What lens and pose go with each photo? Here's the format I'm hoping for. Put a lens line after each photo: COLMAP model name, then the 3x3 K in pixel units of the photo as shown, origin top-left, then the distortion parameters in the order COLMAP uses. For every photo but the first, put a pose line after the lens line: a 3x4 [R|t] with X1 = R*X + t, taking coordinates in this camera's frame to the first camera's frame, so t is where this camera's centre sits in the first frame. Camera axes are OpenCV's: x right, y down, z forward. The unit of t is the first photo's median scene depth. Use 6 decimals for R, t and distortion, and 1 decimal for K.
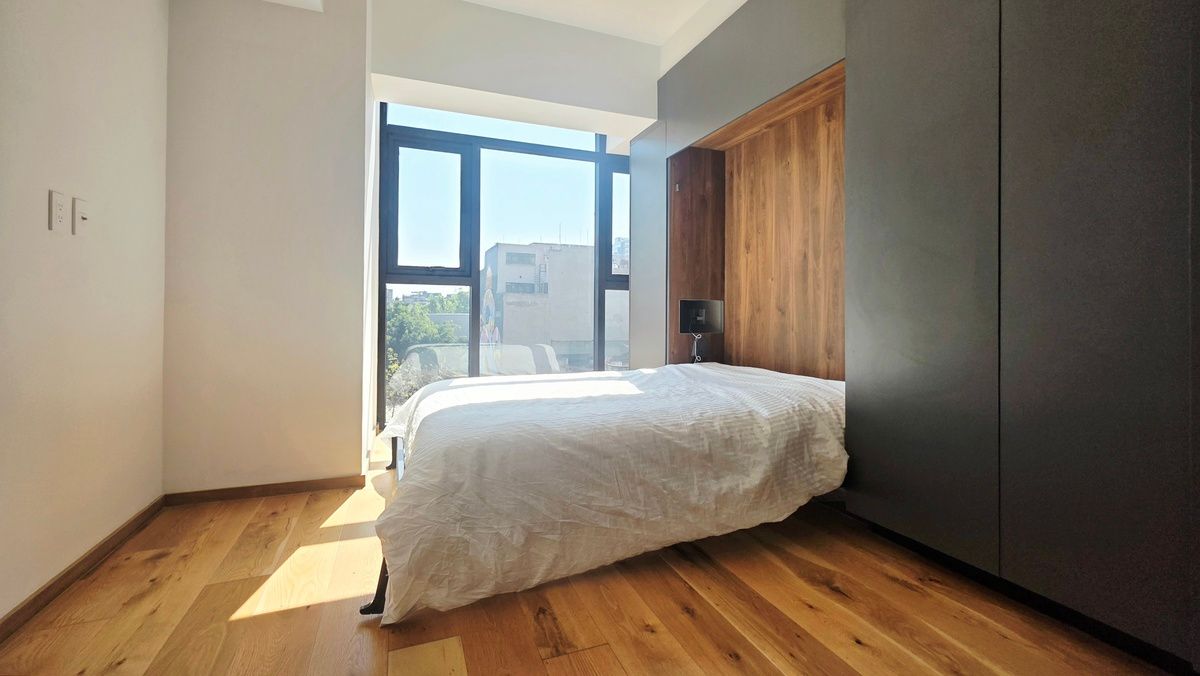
lens RADIAL K [[577.6, 0, 600.5], [0, 577.6, 316.5], [0, 0, 1]] dist [0.012003, 0.000194]
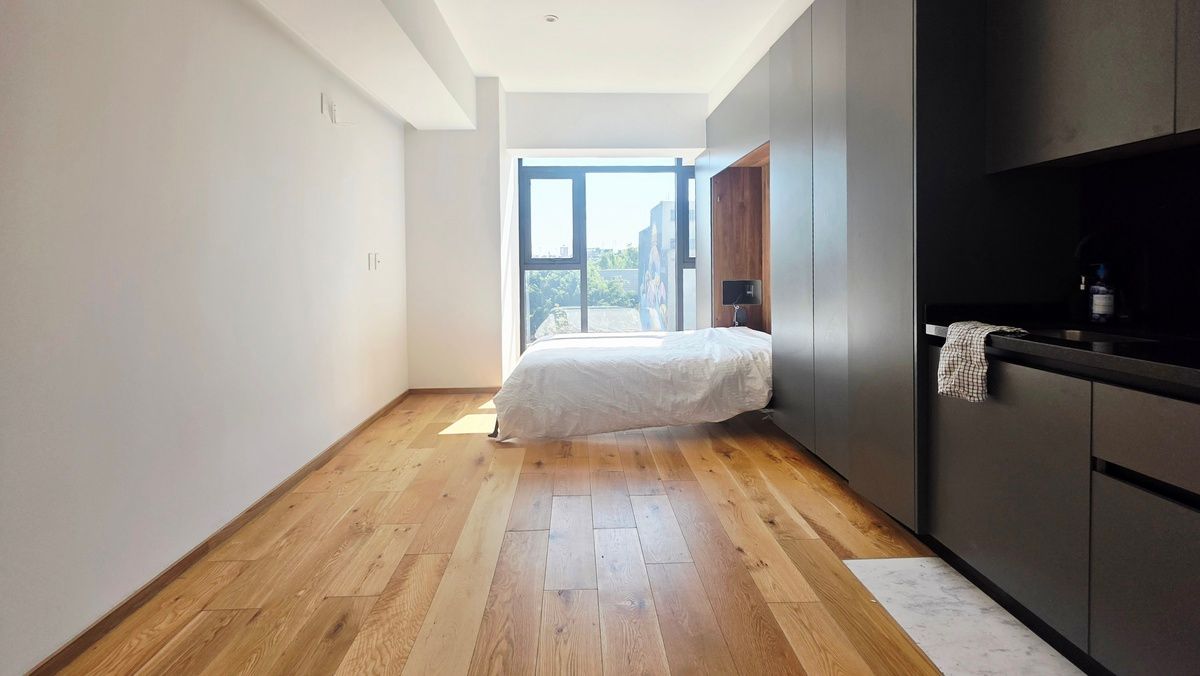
lens RADIAL K [[577.6, 0, 600.5], [0, 577.6, 316.5], [0, 0, 1]] dist [0.012003, 0.000194]
pose [[0.956634, 0.019322, -0.290652, 0.277875], [0.004061, 0.996816, 0.079633, -0.057812], [0.291266, -0.077360, 0.953509, -0.420977]]
